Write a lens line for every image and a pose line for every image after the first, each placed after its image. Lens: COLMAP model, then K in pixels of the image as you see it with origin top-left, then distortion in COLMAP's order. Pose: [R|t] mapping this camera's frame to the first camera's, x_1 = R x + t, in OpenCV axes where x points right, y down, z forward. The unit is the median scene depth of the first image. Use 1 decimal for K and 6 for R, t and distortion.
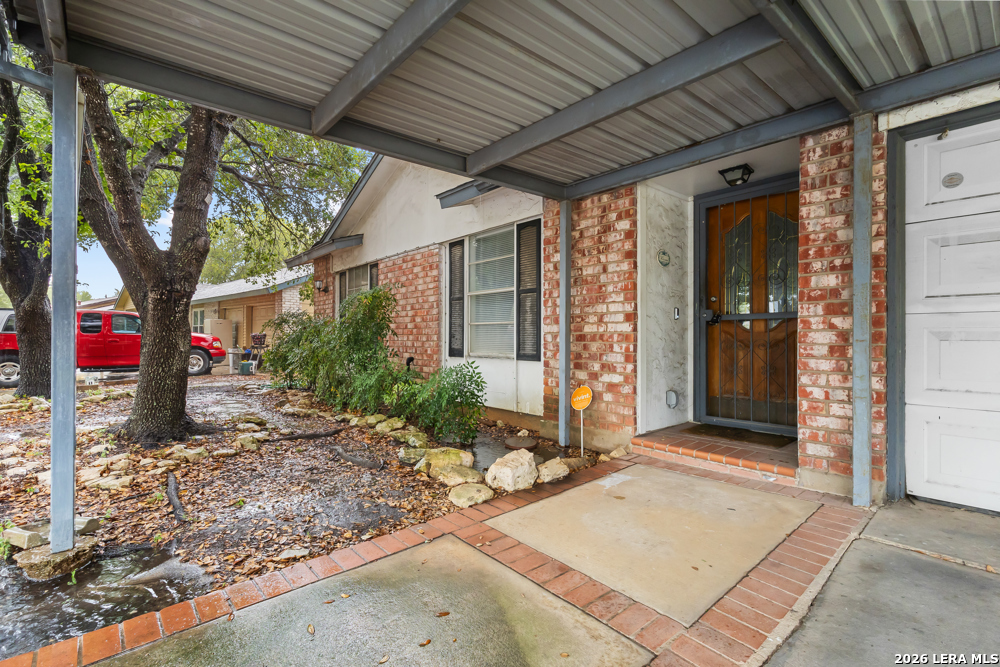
lens RADIAL K [[461.4, 0, 501.0], [0, 461.4, 336.1], [0, 0, 1]] dist [0.000869, 0.000273]
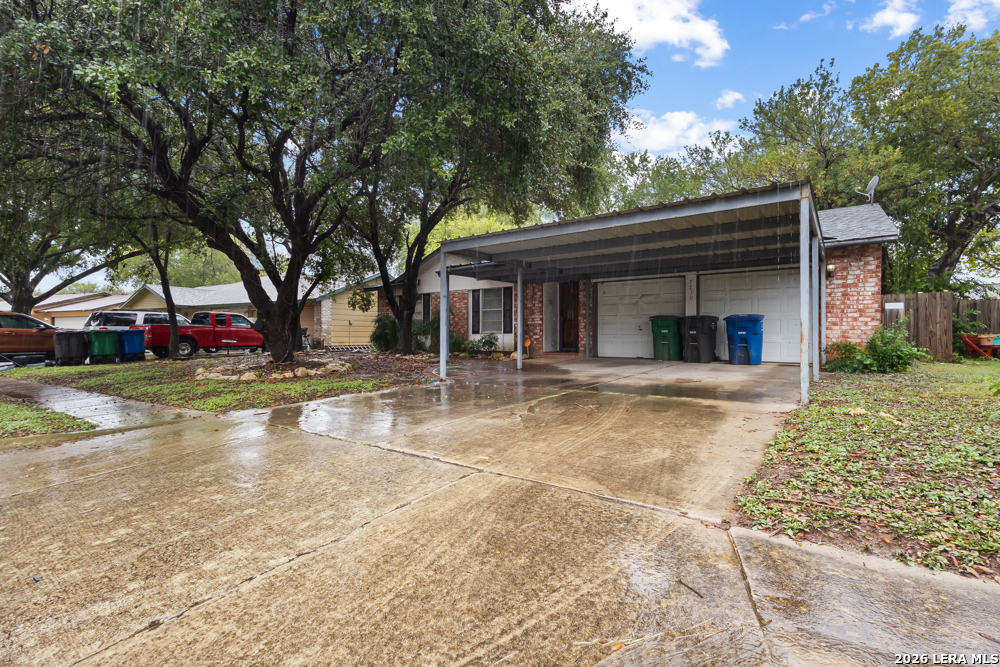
lens RADIAL K [[461.4, 0, 498.0], [0, 461.4, 332.9], [0, 0, 1]] dist [0.000869, 0.000273]
pose [[0.976939, 0.001638, 0.213511, -0.774250], [-0.000065, 0.999973, -0.007372, 0.085965], [-0.213517, 0.007188, 0.976913, -2.308277]]
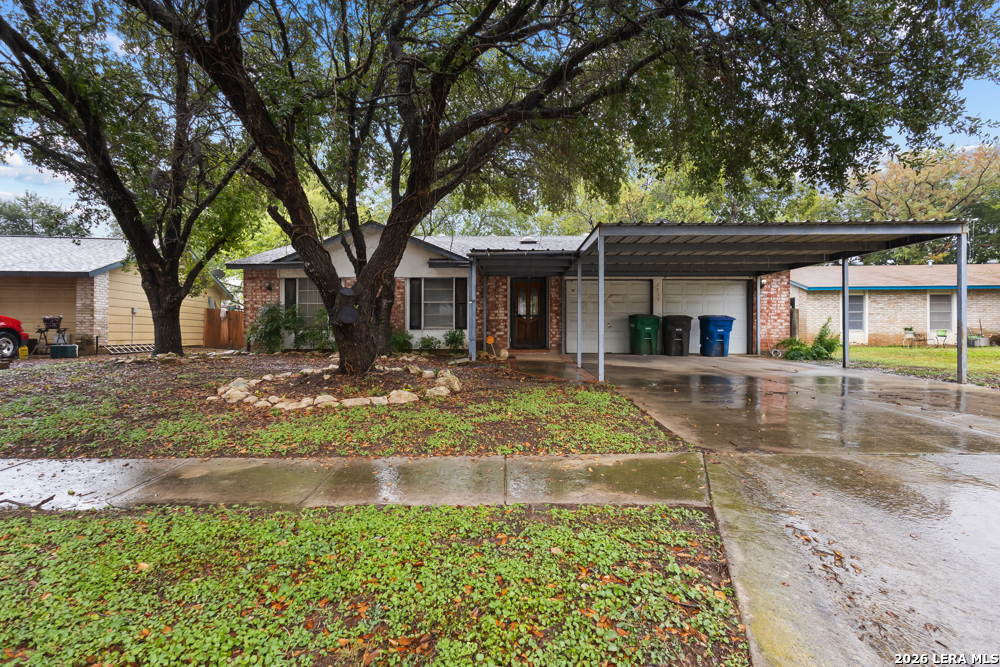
lens RADIAL K [[461.4, 0, 494.5], [0, 461.4, 331.8], [0, 0, 1]] dist [0.000869, 0.000273]
pose [[0.685836, 0.004177, 0.727744, -2.129849], [-0.002739, 0.999991, -0.003158, 0.090911], [-0.727751, 0.000173, 0.685842, -1.196385]]
